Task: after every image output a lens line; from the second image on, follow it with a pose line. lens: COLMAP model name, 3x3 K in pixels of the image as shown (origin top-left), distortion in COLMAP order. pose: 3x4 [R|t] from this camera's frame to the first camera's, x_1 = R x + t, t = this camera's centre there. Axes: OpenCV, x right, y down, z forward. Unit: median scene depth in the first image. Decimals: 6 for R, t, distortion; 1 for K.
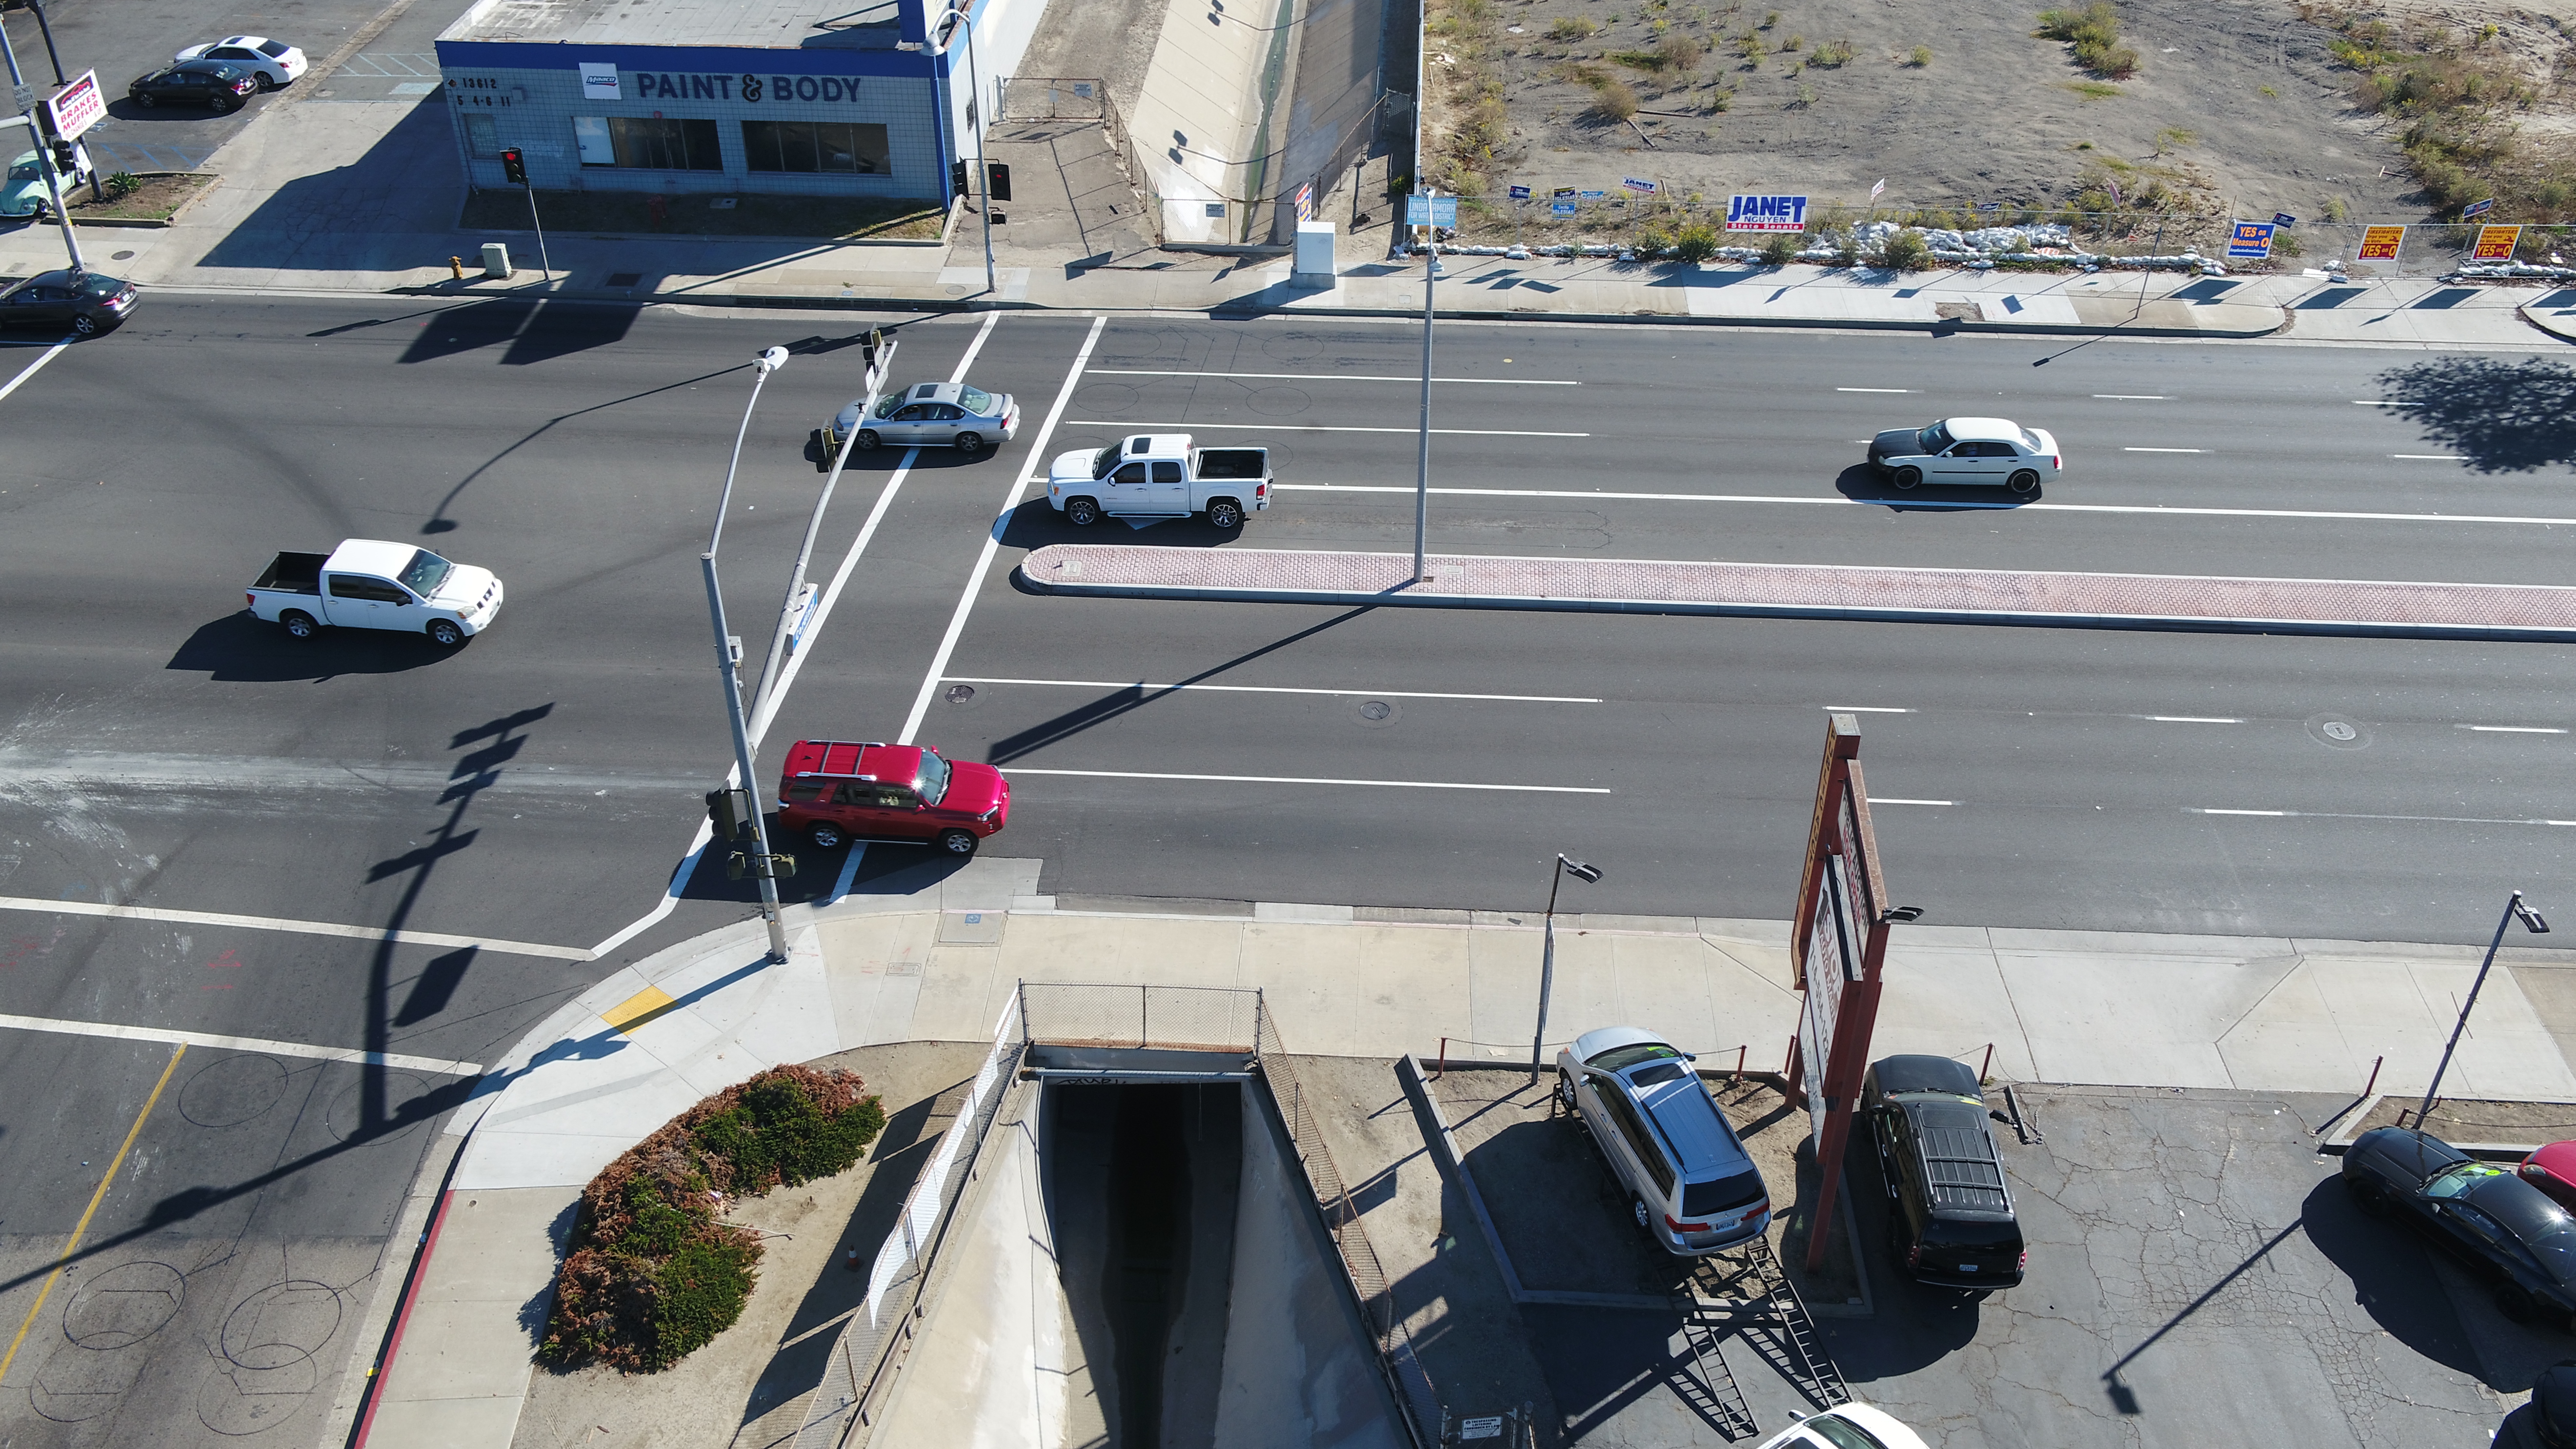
lens RADIAL K [[2194.8, 0, 1288.3], [0, 2194.8, 685.4], [0, 0, 1]] dist [0.001016, -0.000775]
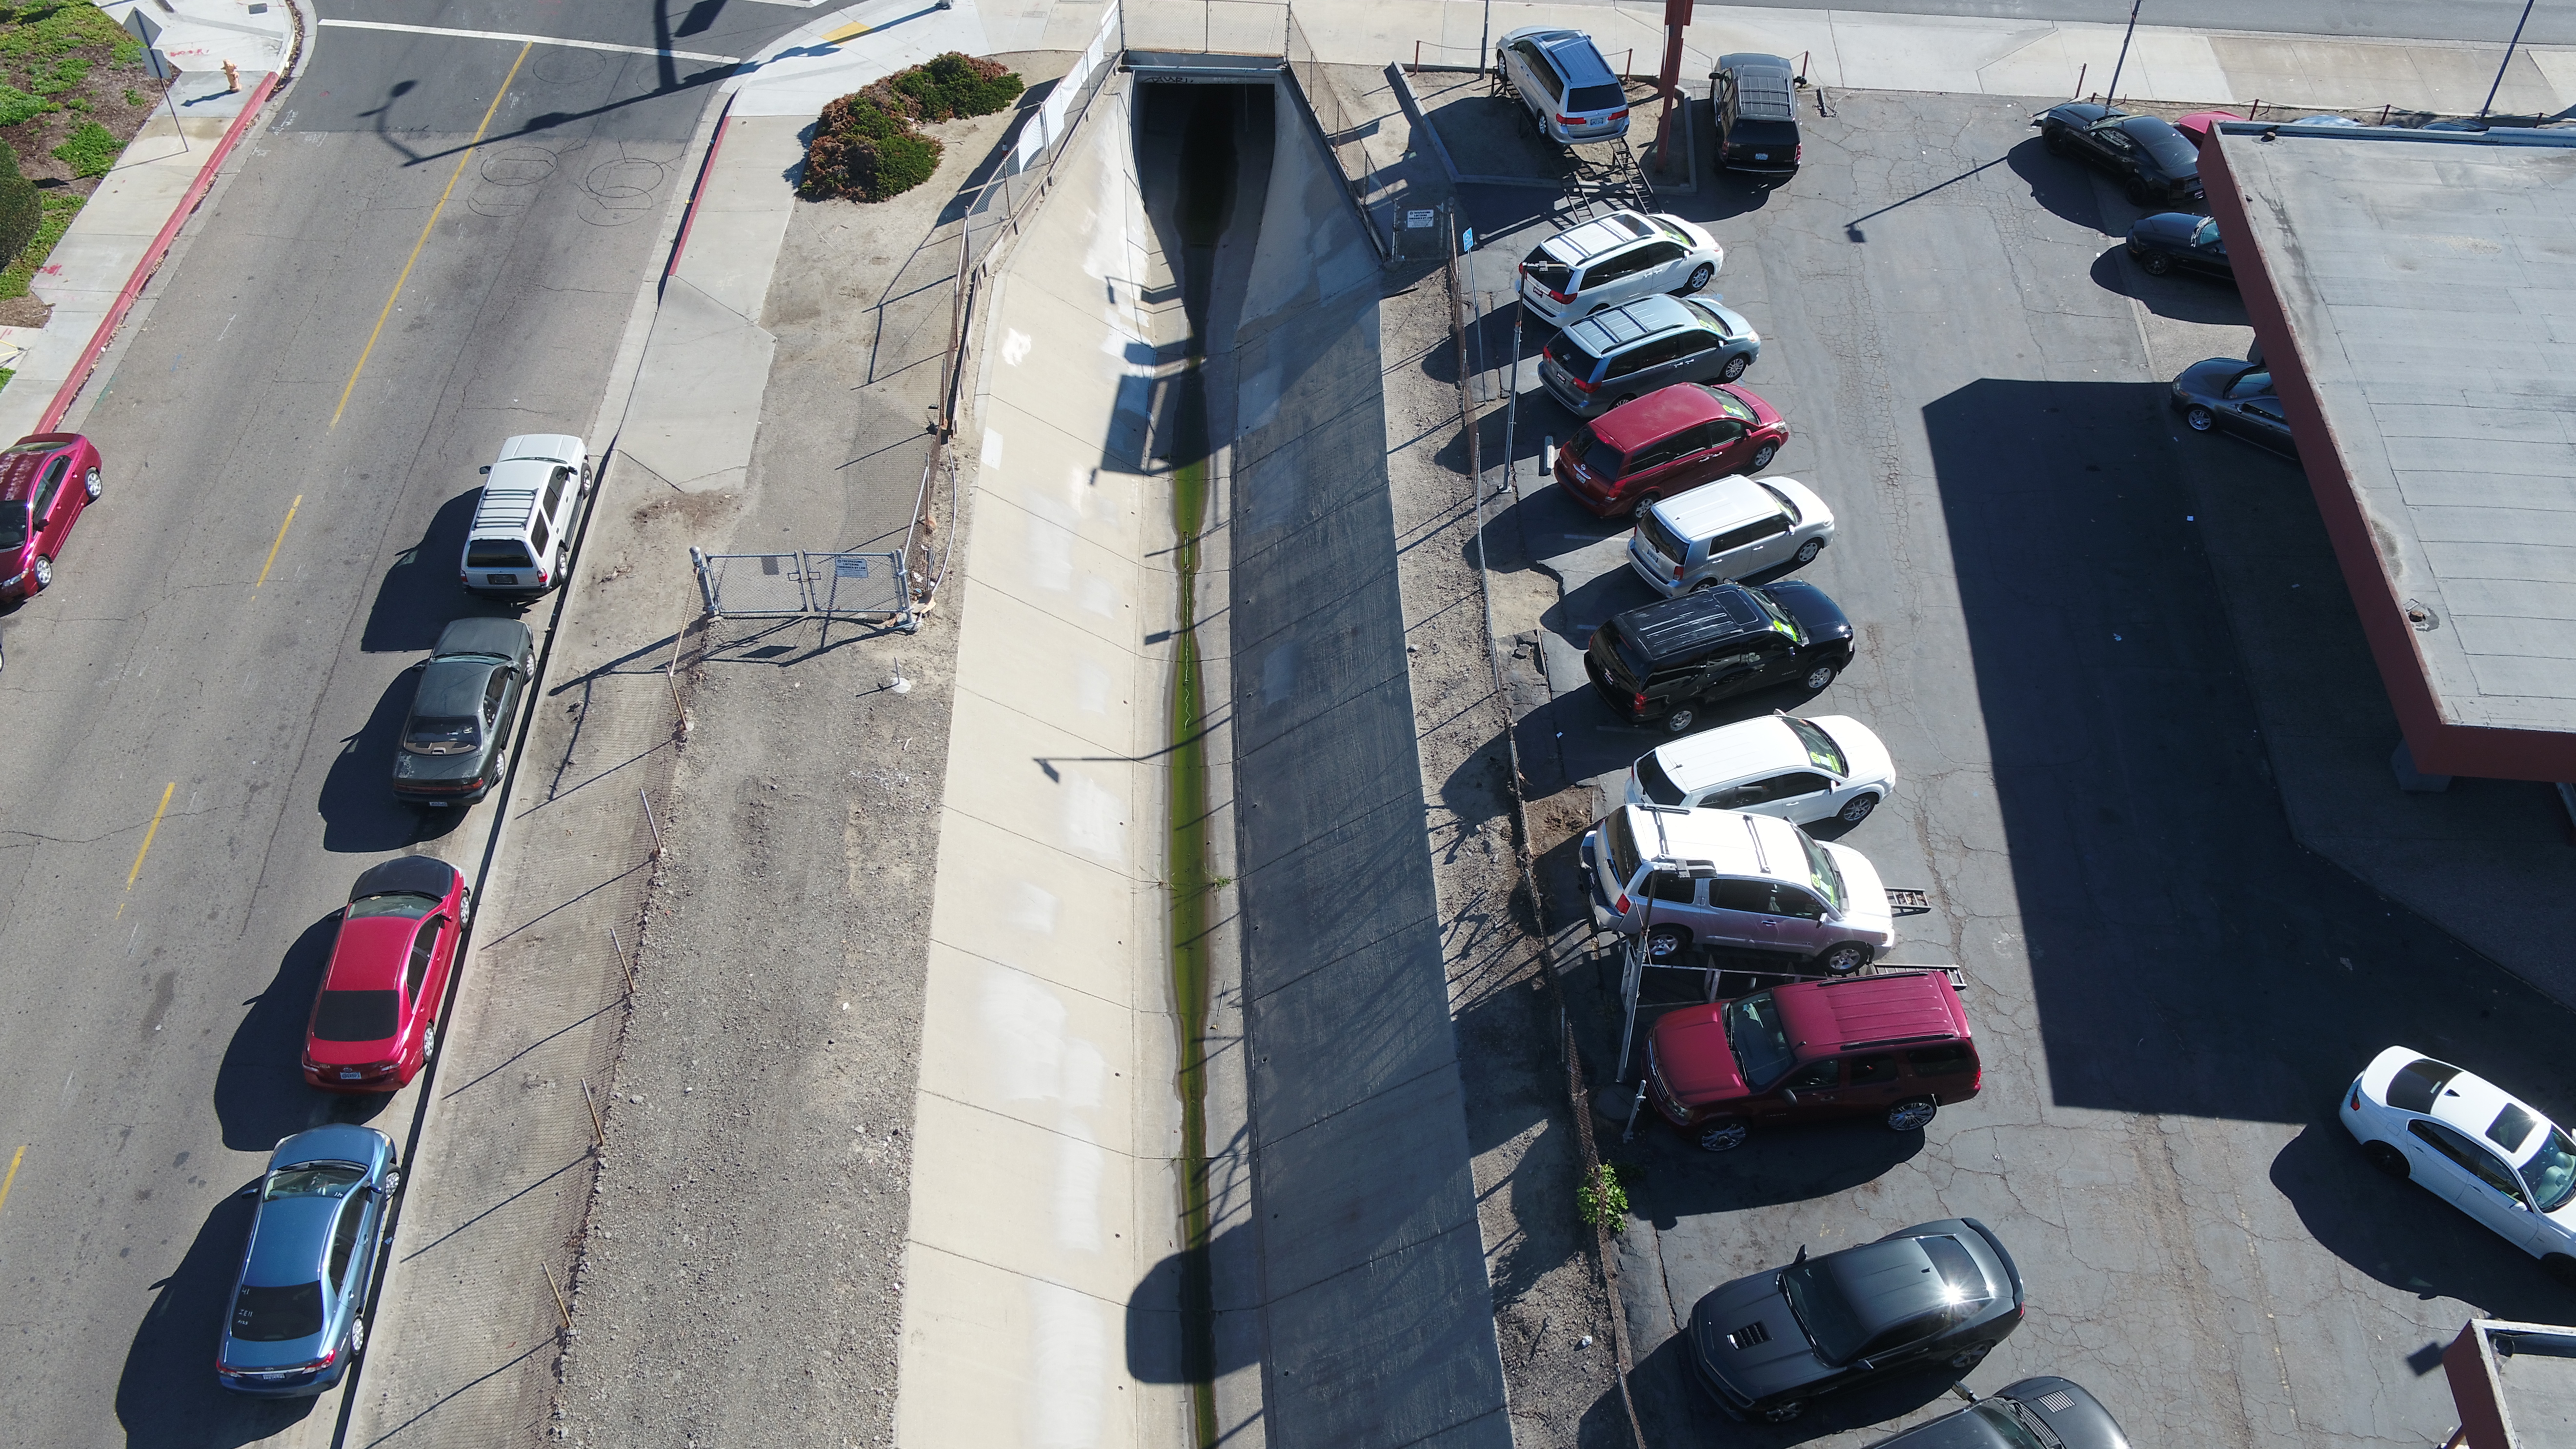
lens RADIAL K [[2194.8, 0, 1288.3], [0, 2194.8, 685.4], [0, 0, 1]] dist [0.001016, -0.000775]
pose [[0.998965, 0.031172, -0.033127, 0.048027], [-0.025210, 0.985600, 0.167203, 0.341534], [0.037862, -0.166194, 0.985366, -0.471342]]
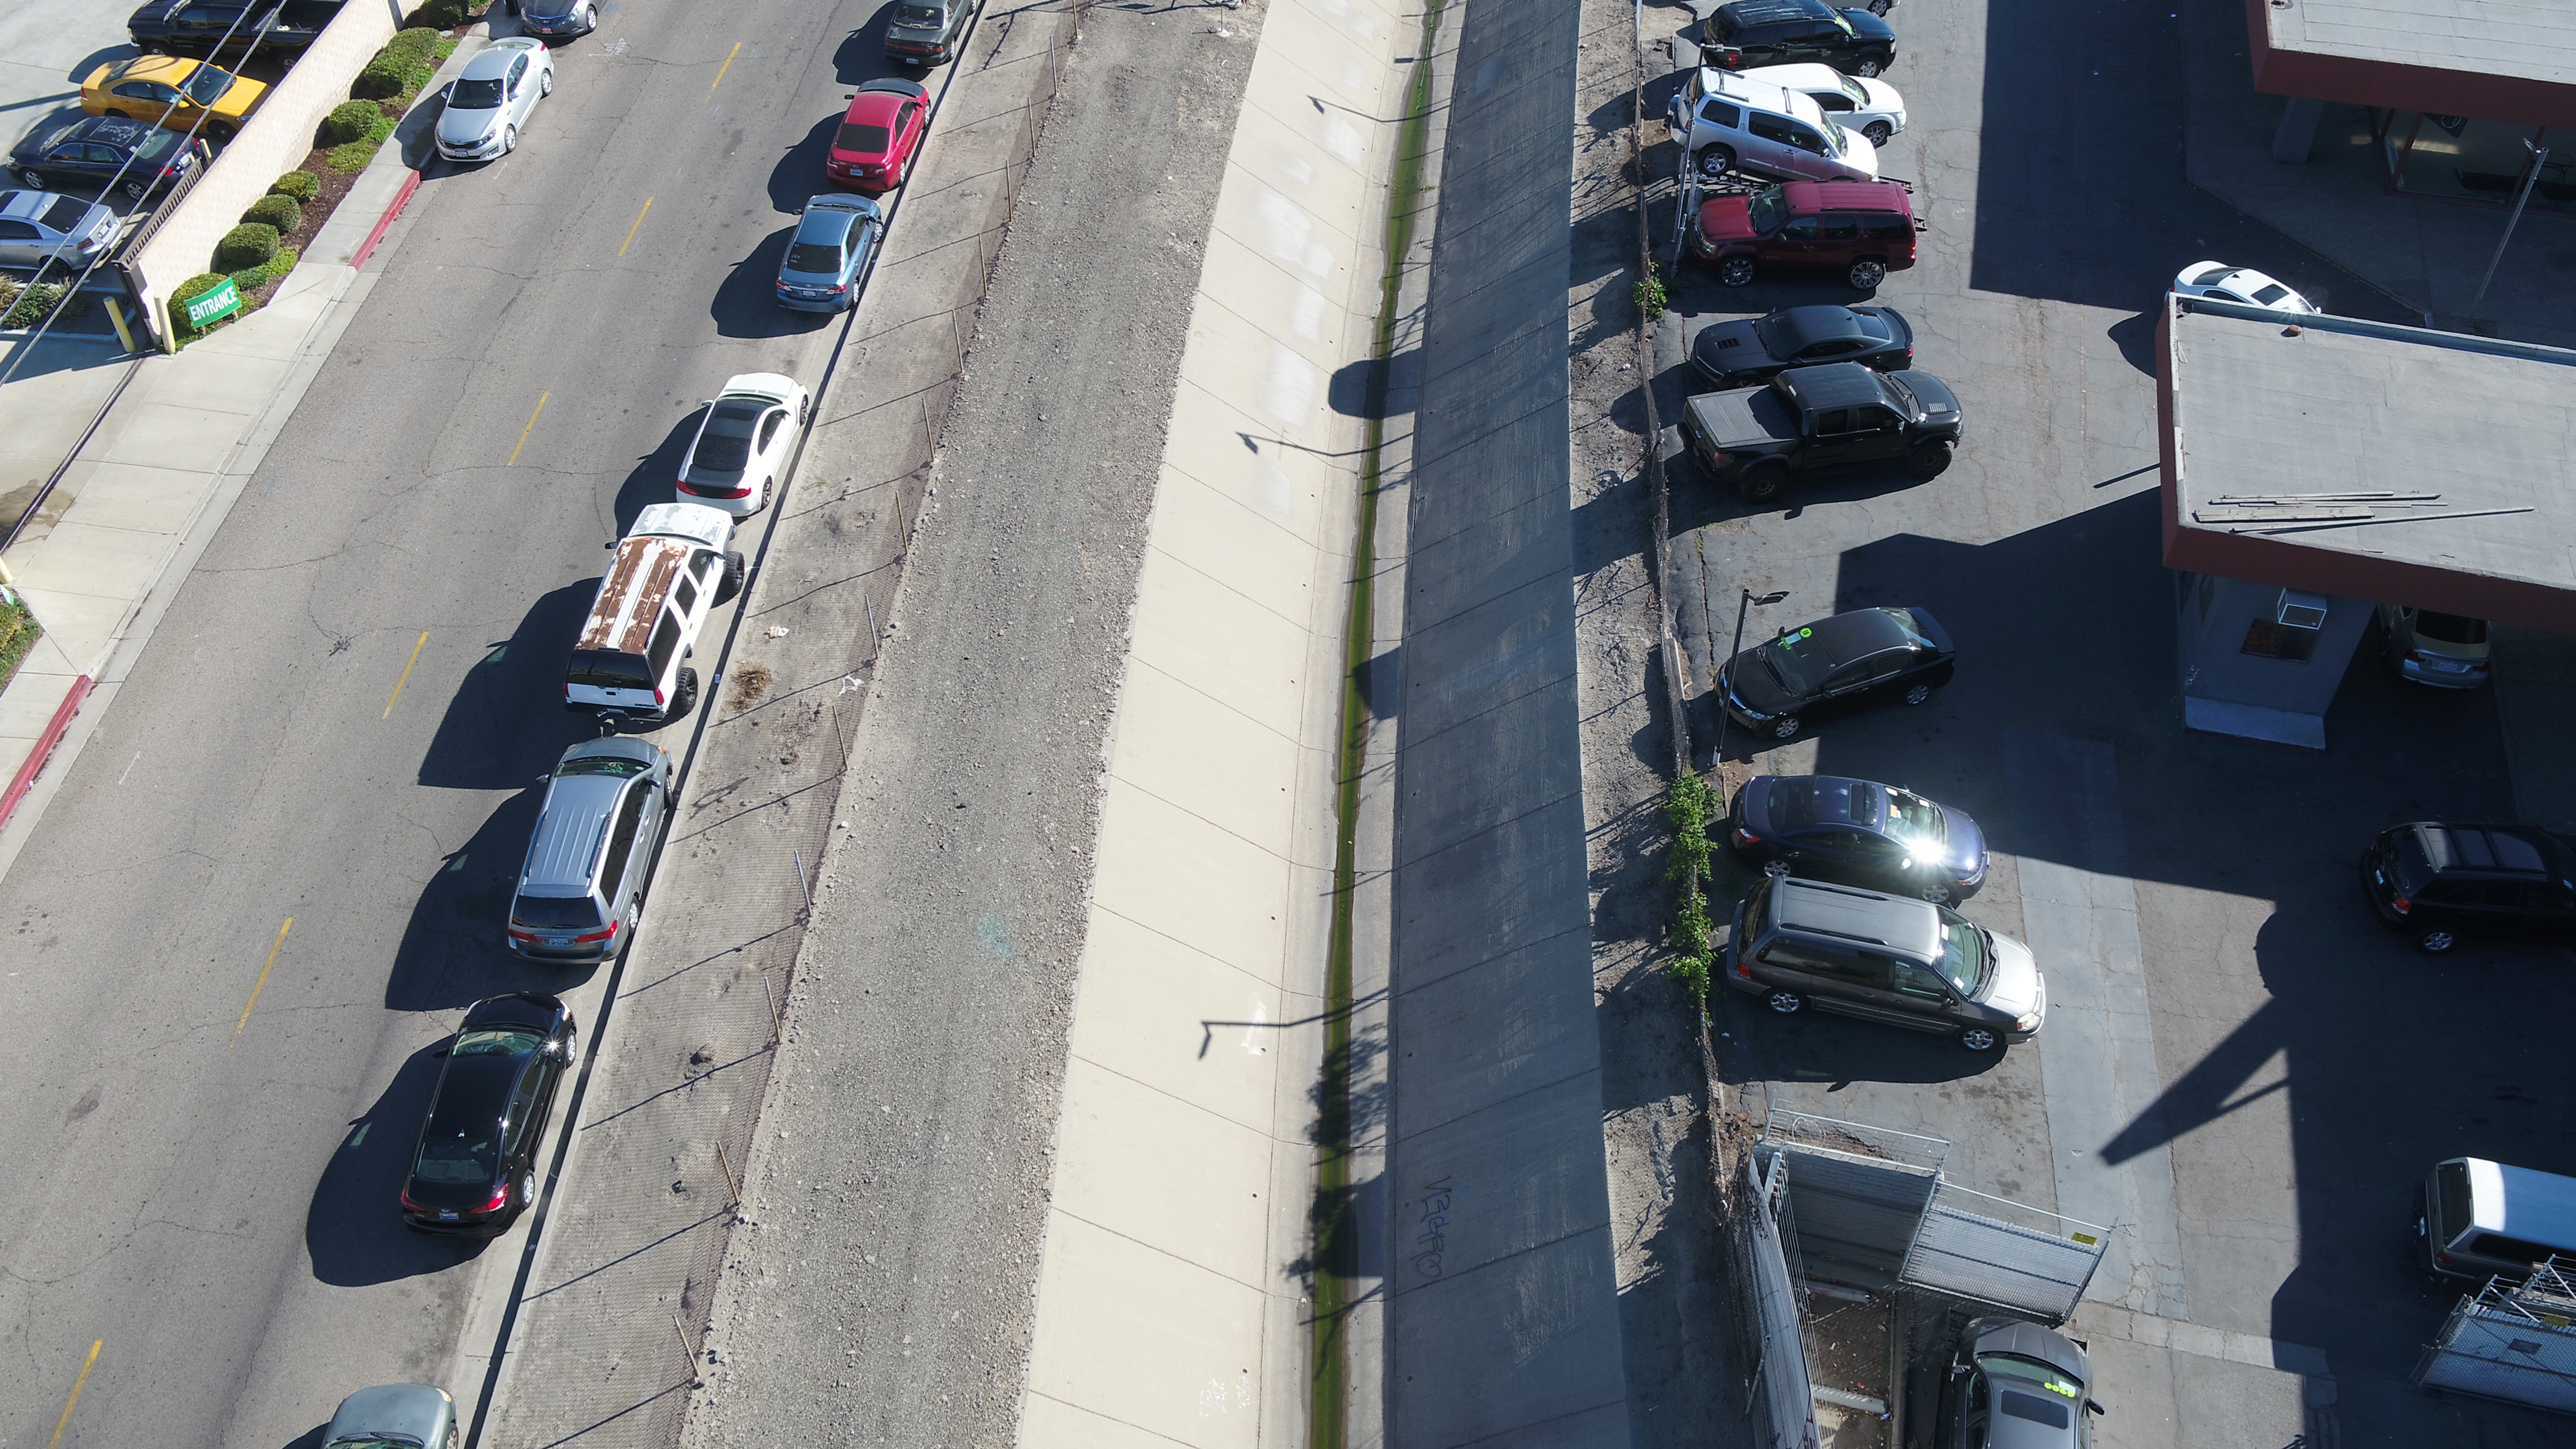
lens RADIAL K [[2194.8, 0, 1288.3], [0, 2194.8, 685.4], [0, 0, 1]] dist [0.001016, -0.000775]
pose [[0.978861, 0.142880, -0.146345, 0.189882], [-0.116750, 0.977839, 0.173780, 0.793560], [0.167931, -0.153021, 0.973850, -1.126470]]
